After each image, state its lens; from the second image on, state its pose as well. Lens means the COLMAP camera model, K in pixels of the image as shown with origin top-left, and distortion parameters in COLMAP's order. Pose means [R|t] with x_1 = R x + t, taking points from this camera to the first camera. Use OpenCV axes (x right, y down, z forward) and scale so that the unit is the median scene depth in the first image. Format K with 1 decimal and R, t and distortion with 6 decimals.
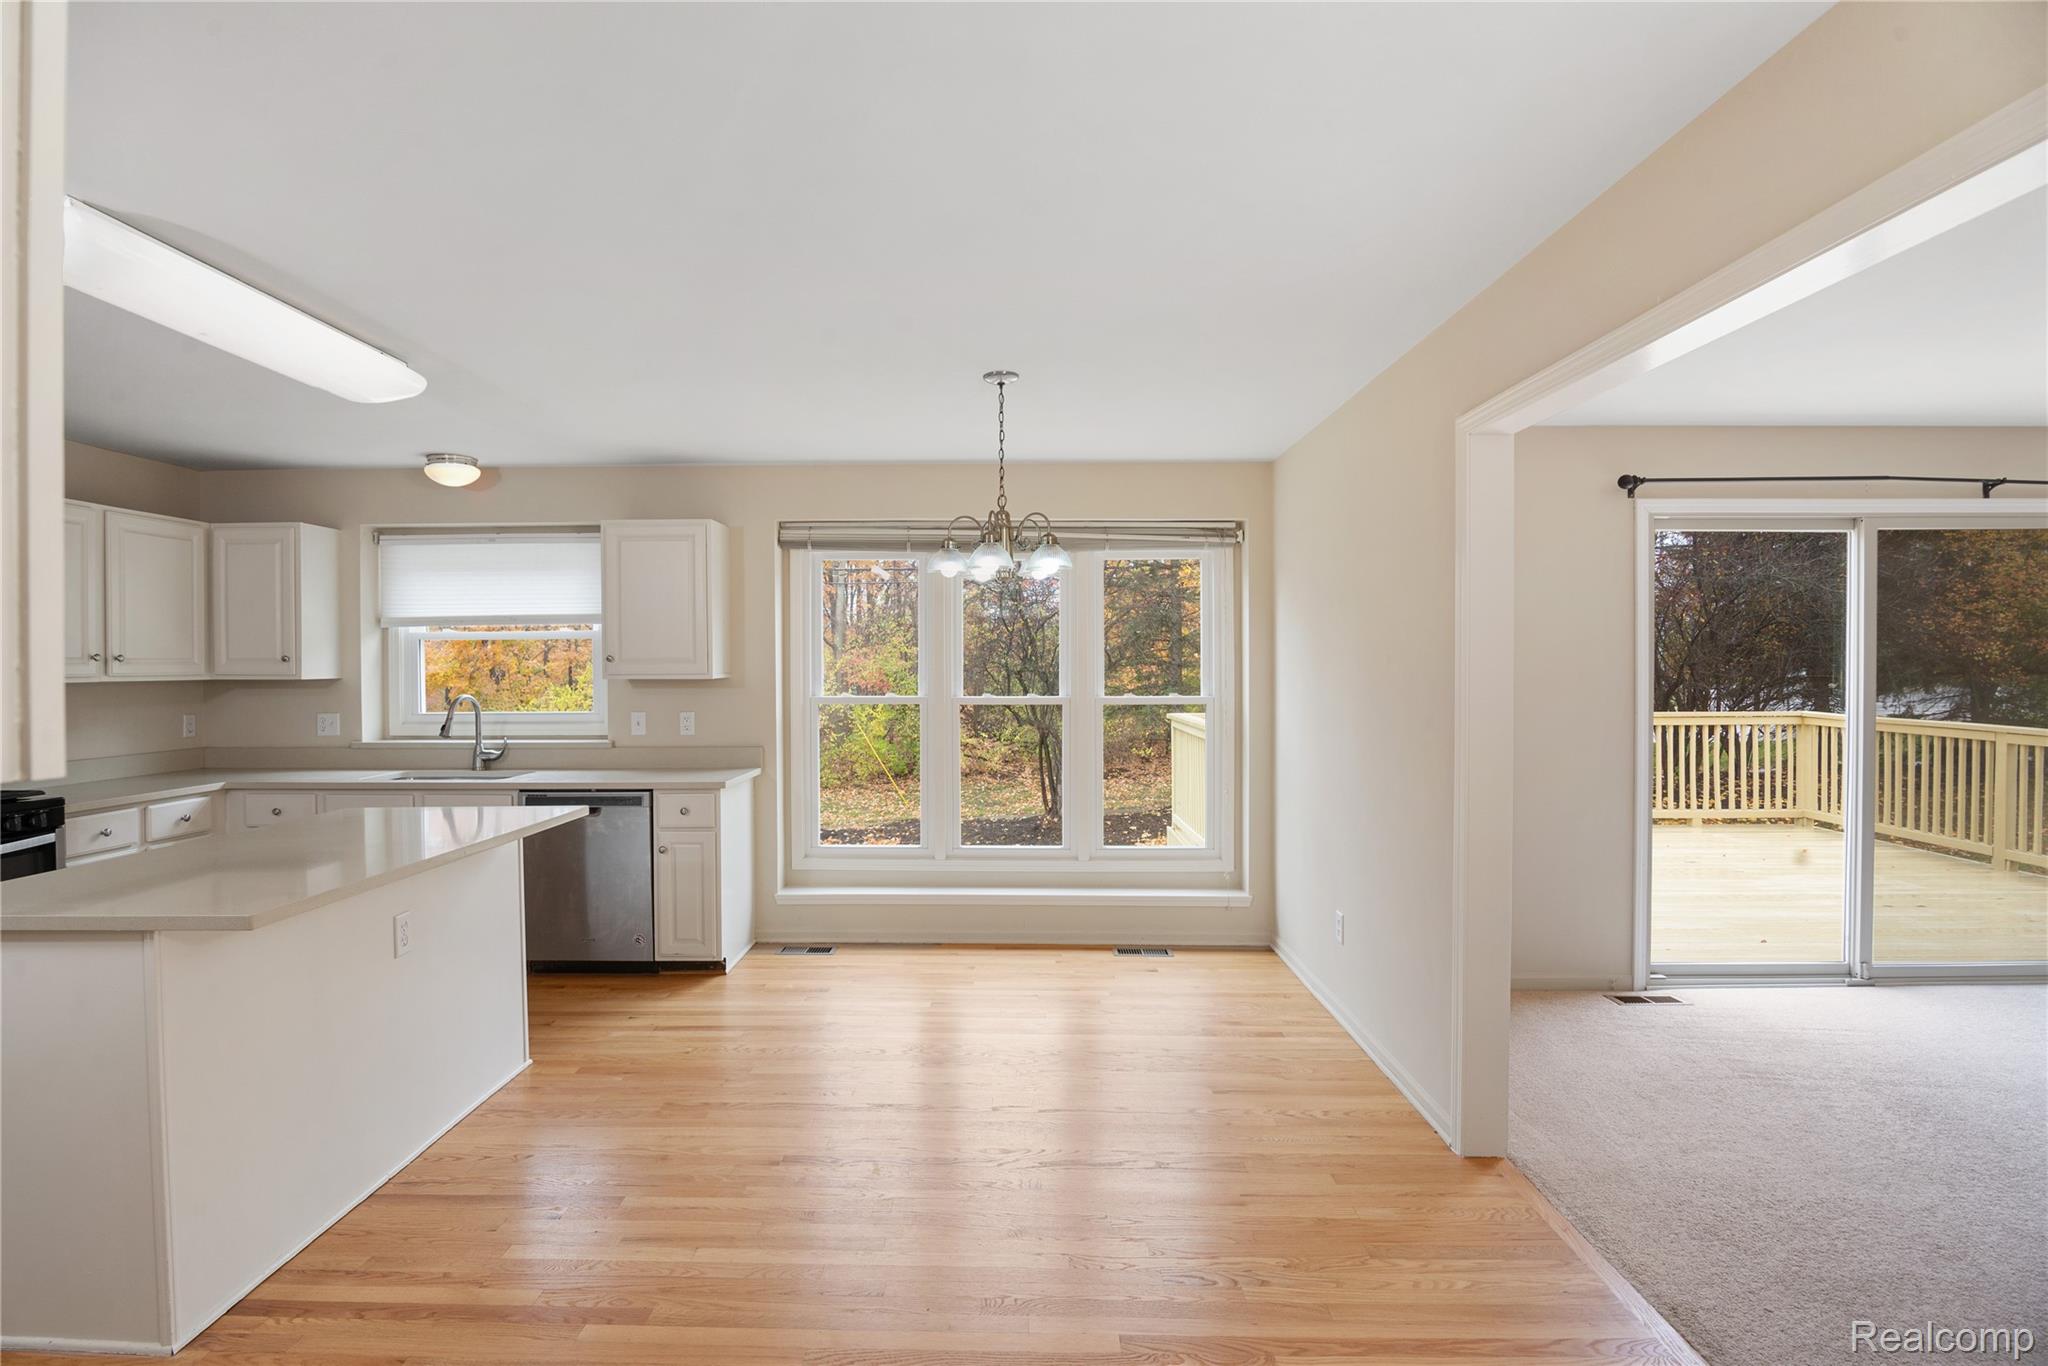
lens RADIAL K [[1007.8, 0, 994.6], [0, 1007.8, 670.1], [0, 0, 1]] dist [-0.018848, -0.001908]
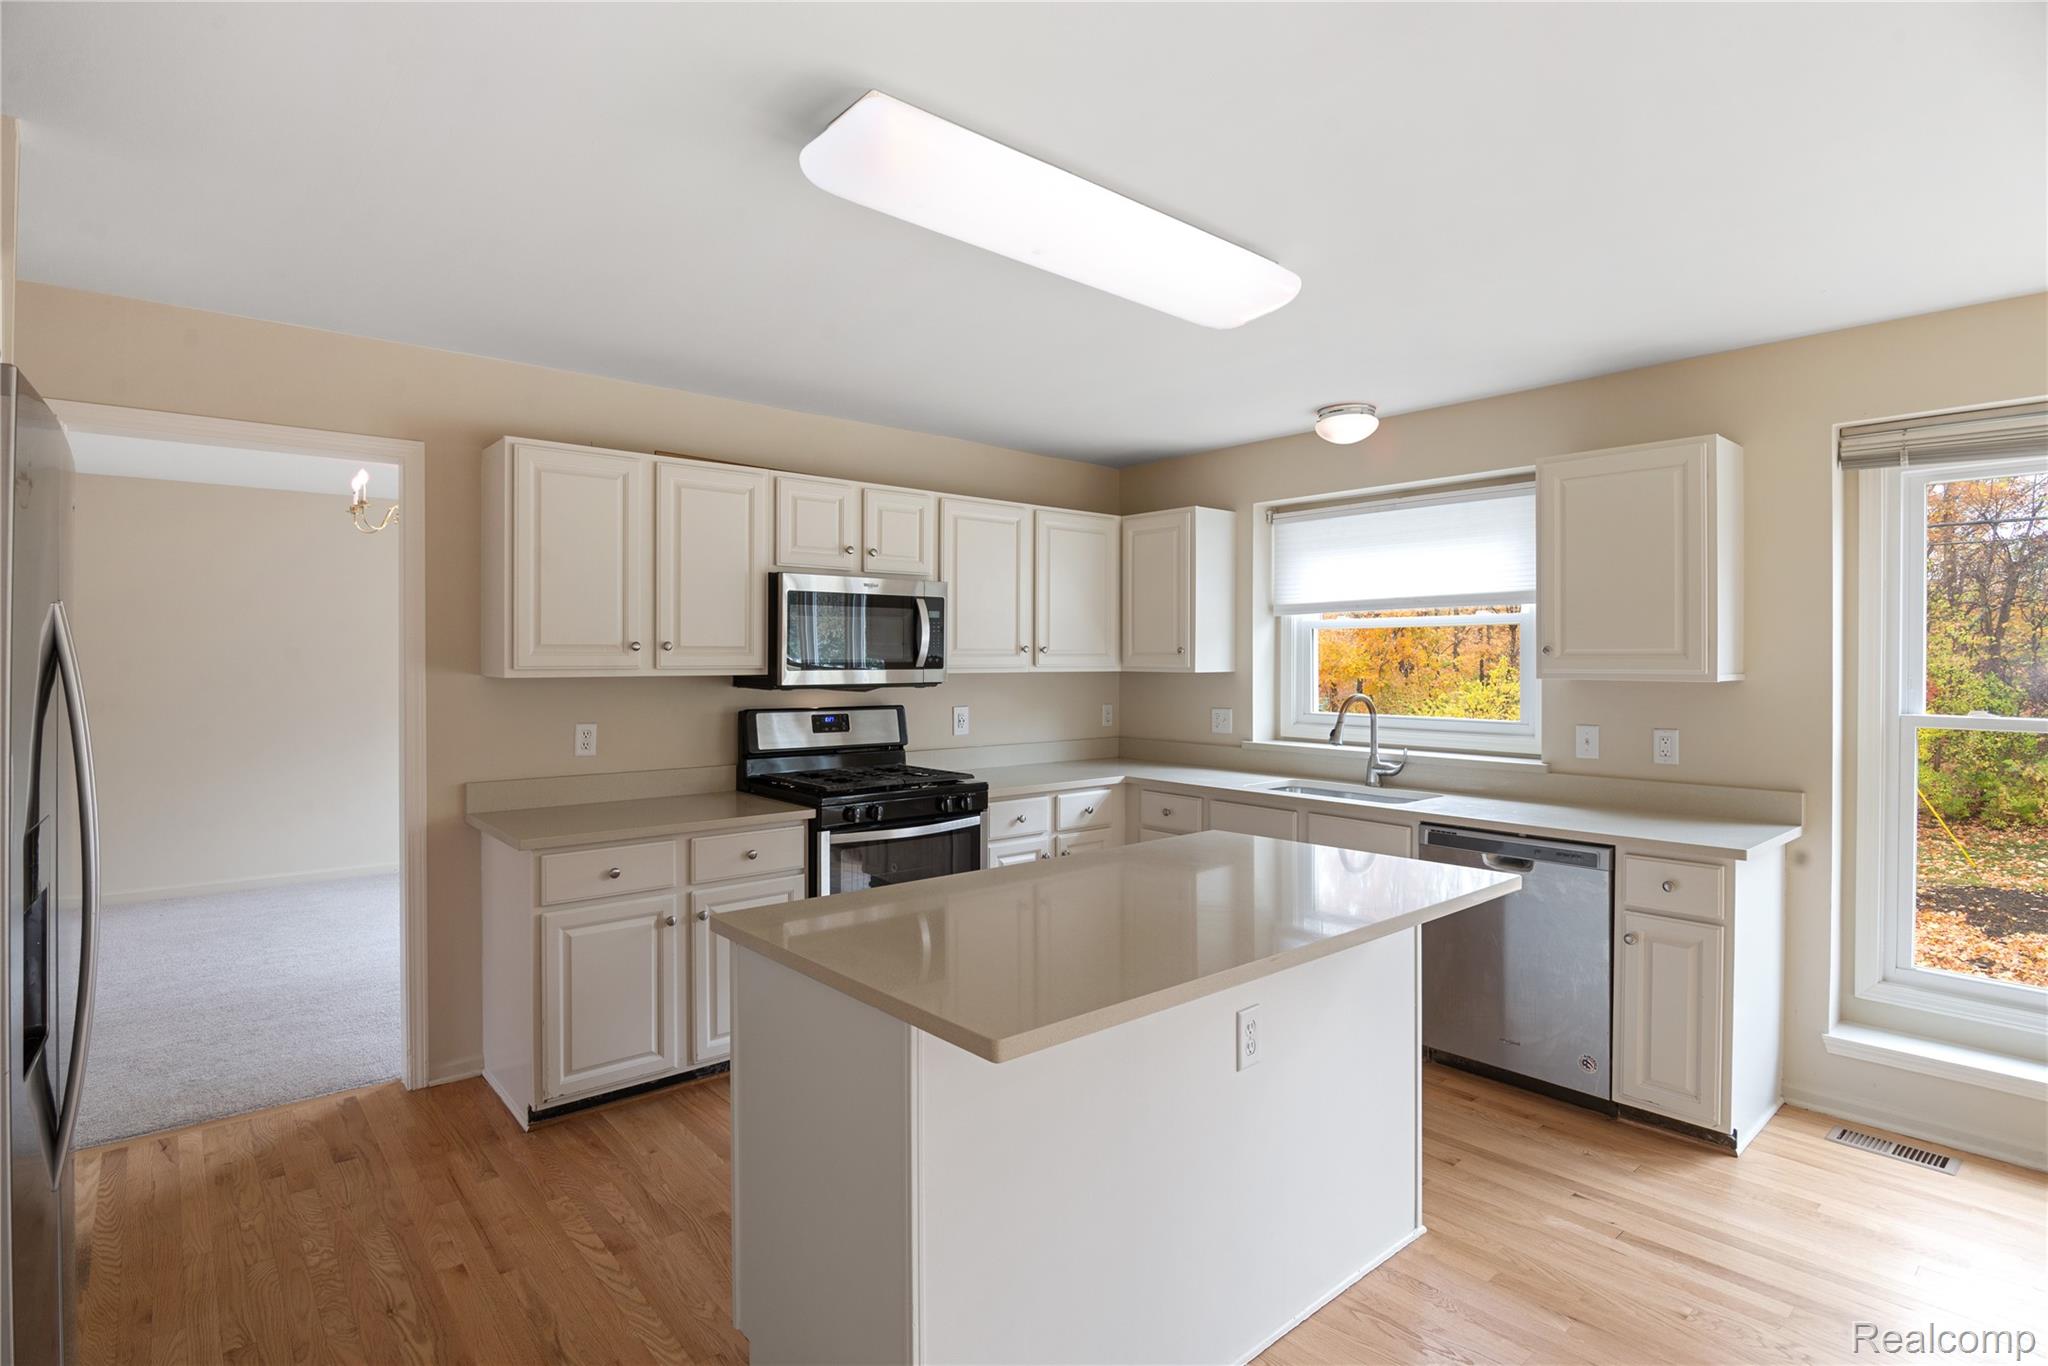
lens RADIAL K [[1007.8, 0, 994.6], [0, 1007.8, 670.1], [0, 0, 1]] dist [-0.018848, -0.001908]
pose [[0.659458, 0.013871, -0.751613, -0.104899], [-0.008767, 0.999904, 0.010761, -0.001231], [0.751690, -0.000507, 0.659516, 0.231066]]
